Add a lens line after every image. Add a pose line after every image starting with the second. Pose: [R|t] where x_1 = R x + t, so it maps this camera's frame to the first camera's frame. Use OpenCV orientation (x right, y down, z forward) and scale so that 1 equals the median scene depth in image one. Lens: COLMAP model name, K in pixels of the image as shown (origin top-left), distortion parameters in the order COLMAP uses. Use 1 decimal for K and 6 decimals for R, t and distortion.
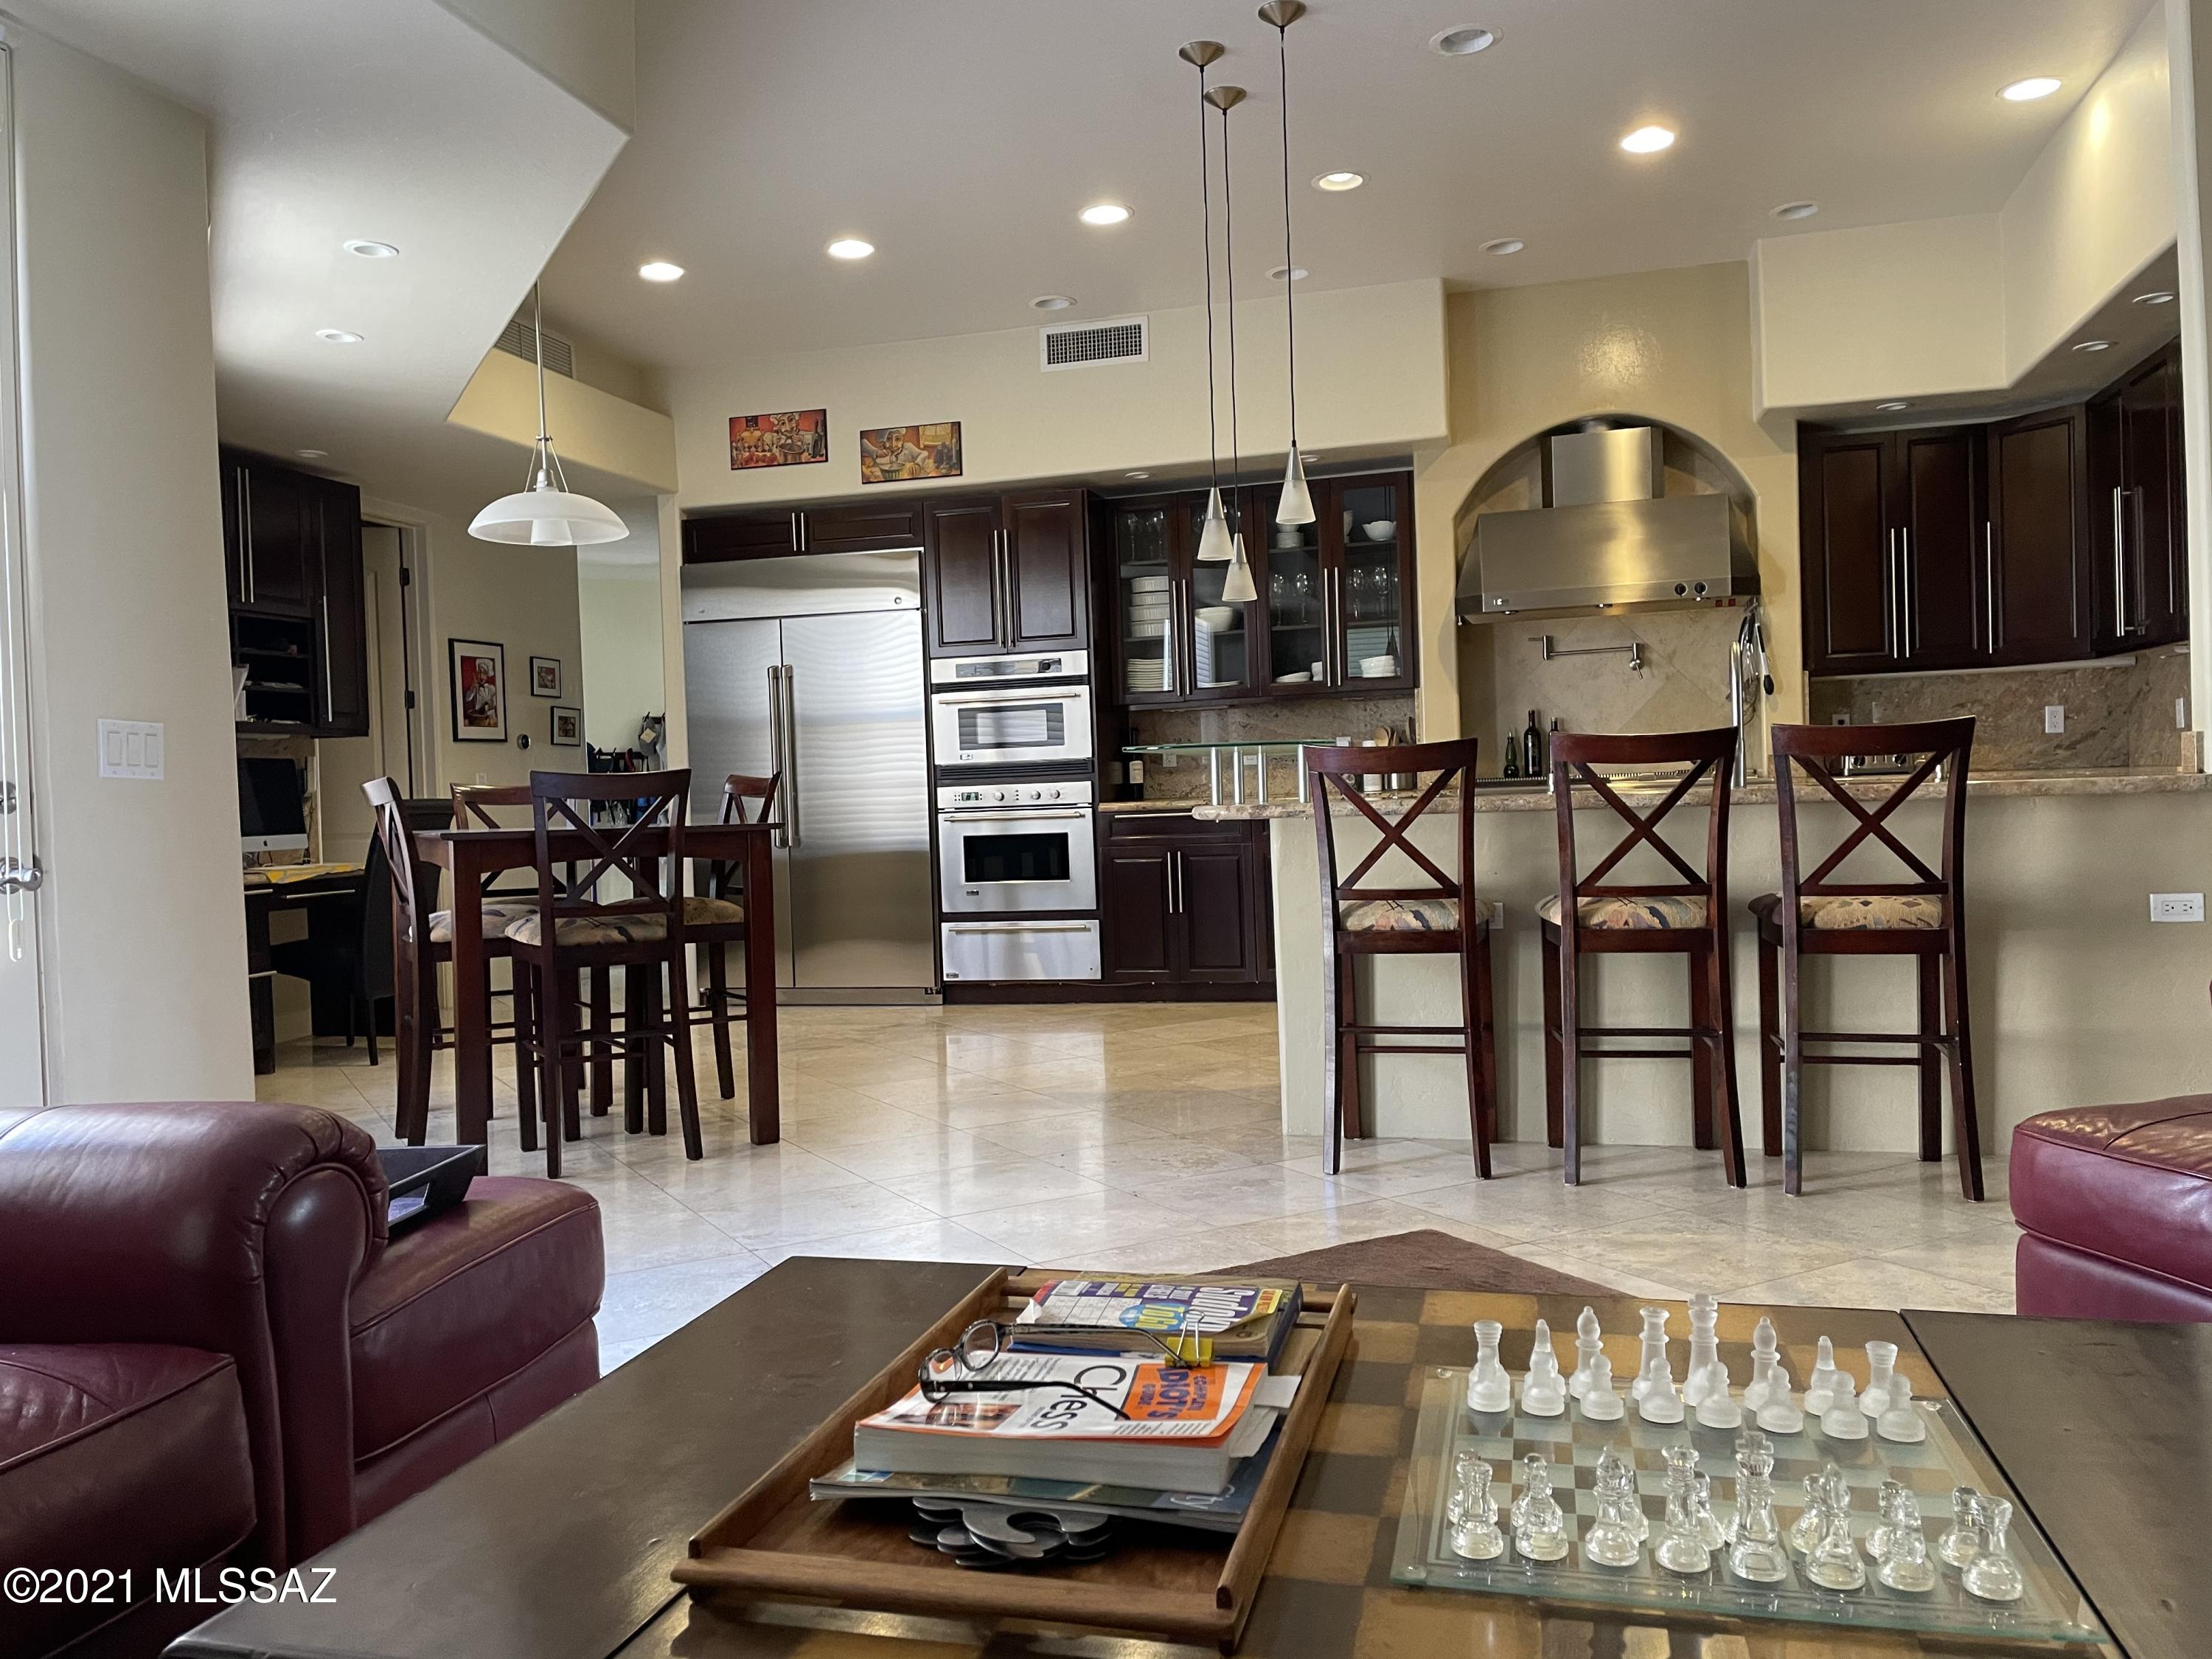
lens RADIAL K [[1688.0, 0, 1100.7], [0, 1688.0, 800.6], [0, 0, 1]] dist [0.054545, -0.077554]
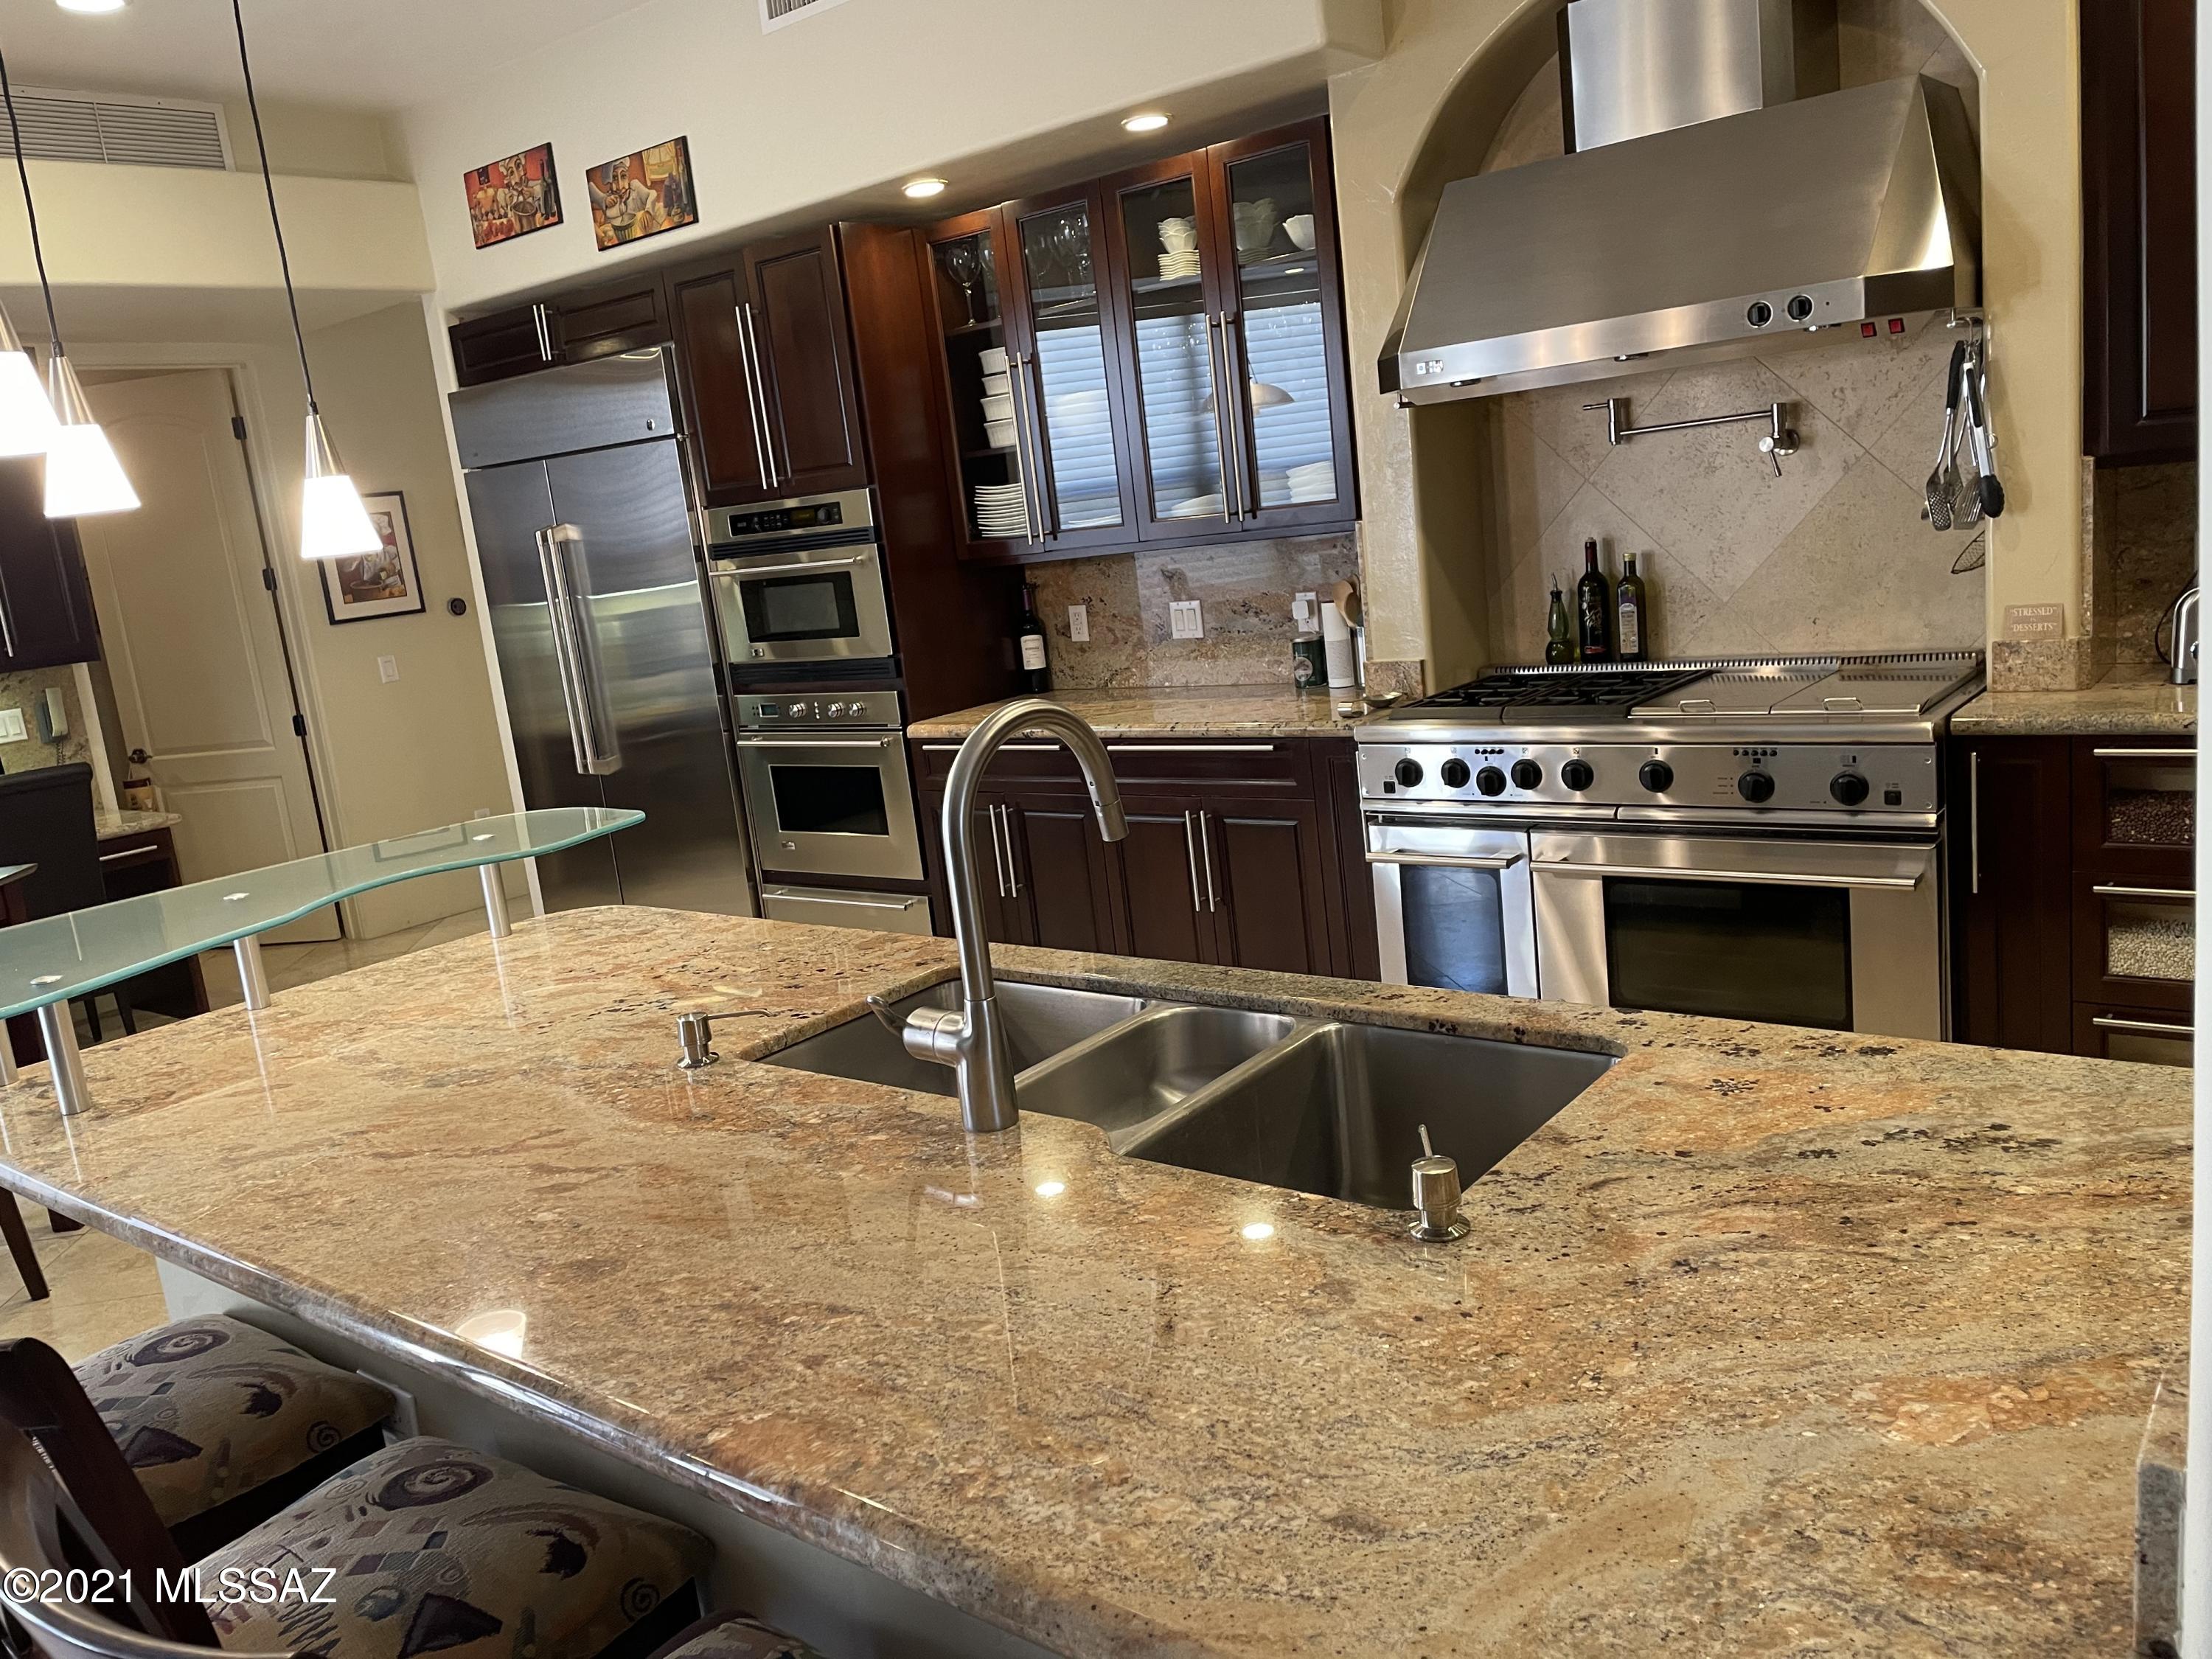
lens RADIAL K [[1688.0, 0, 1100.7], [0, 1688.0, 800.6], [0, 0, 1]] dist [0.054545, -0.077554]
pose [[0.920769, 0.000106, -0.390108, 0.314360], [0.078041, 0.979736, 0.184465, -0.082429], [0.382222, -0.200294, 0.902102, 0.422454]]
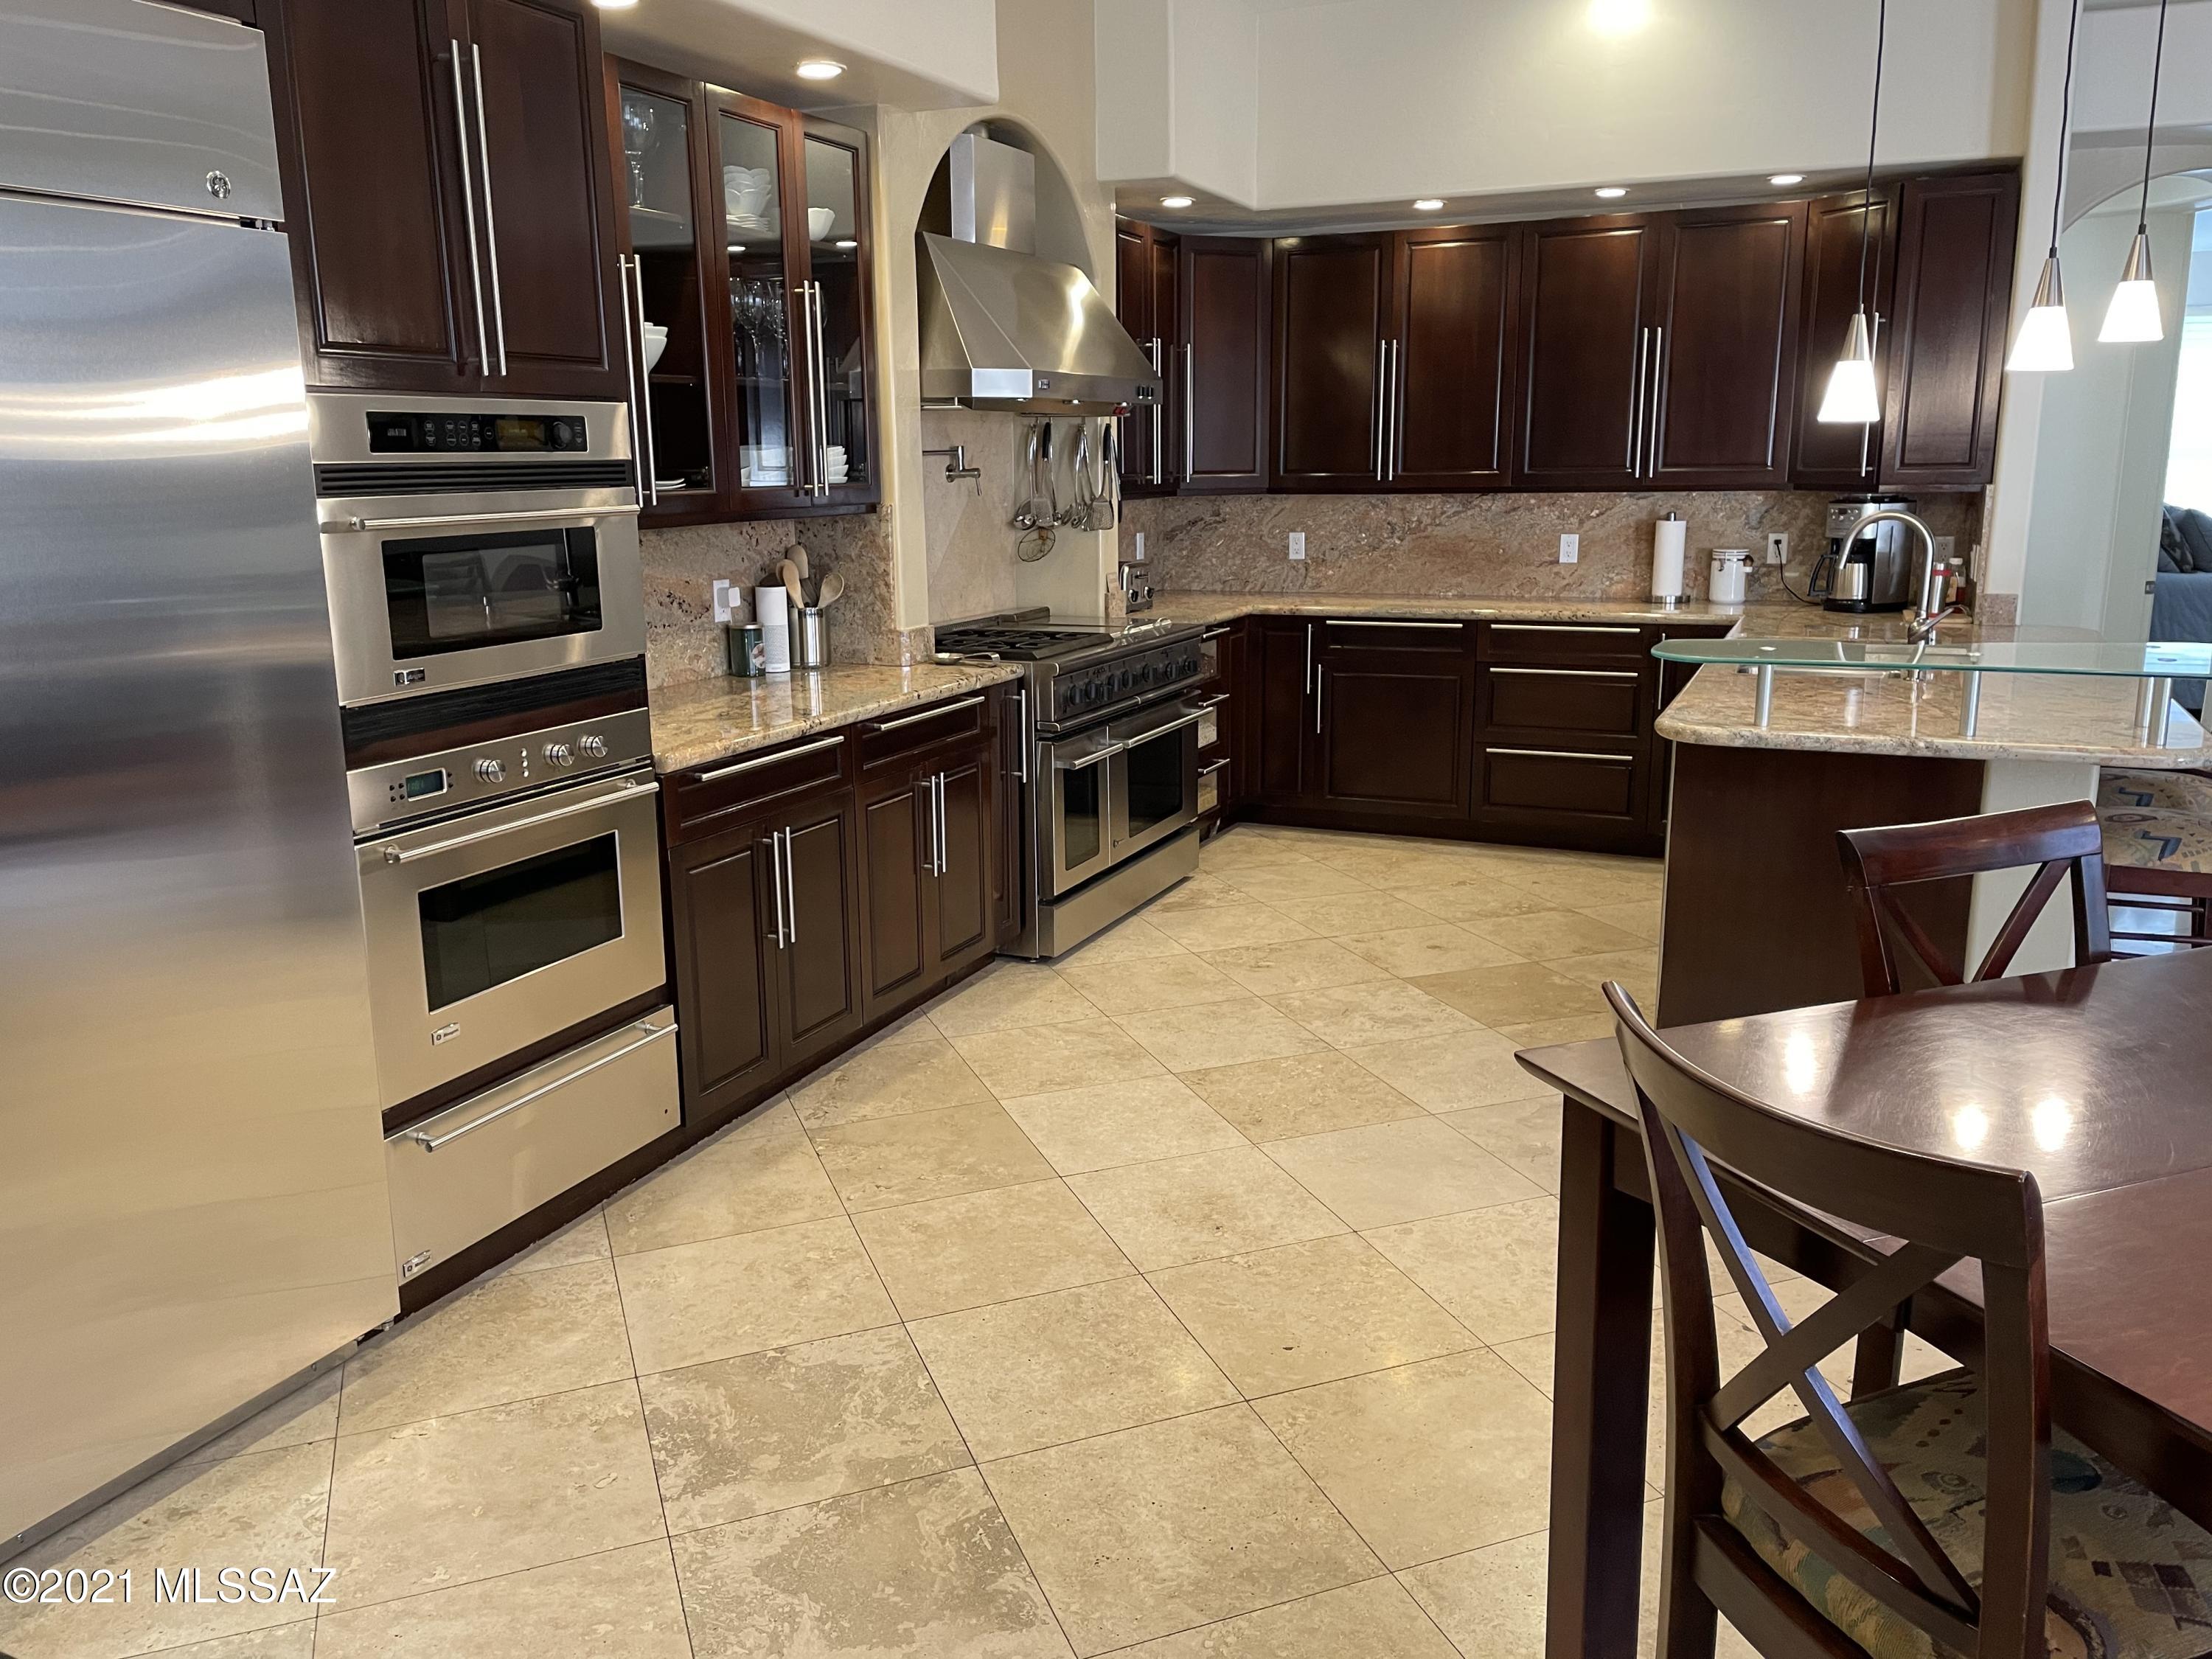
lens RADIAL K [[1688.0, 0, 1100.7], [0, 1688.0, 800.6], [0, 0, 1]] dist [0.054545, -0.077554]
pose [[0.154655, -0.167602, 0.973649, -0.415867], [0.014833, 0.985788, 0.167335, -0.058420], [-0.987857, -0.011437, 0.154943, 0.795535]]
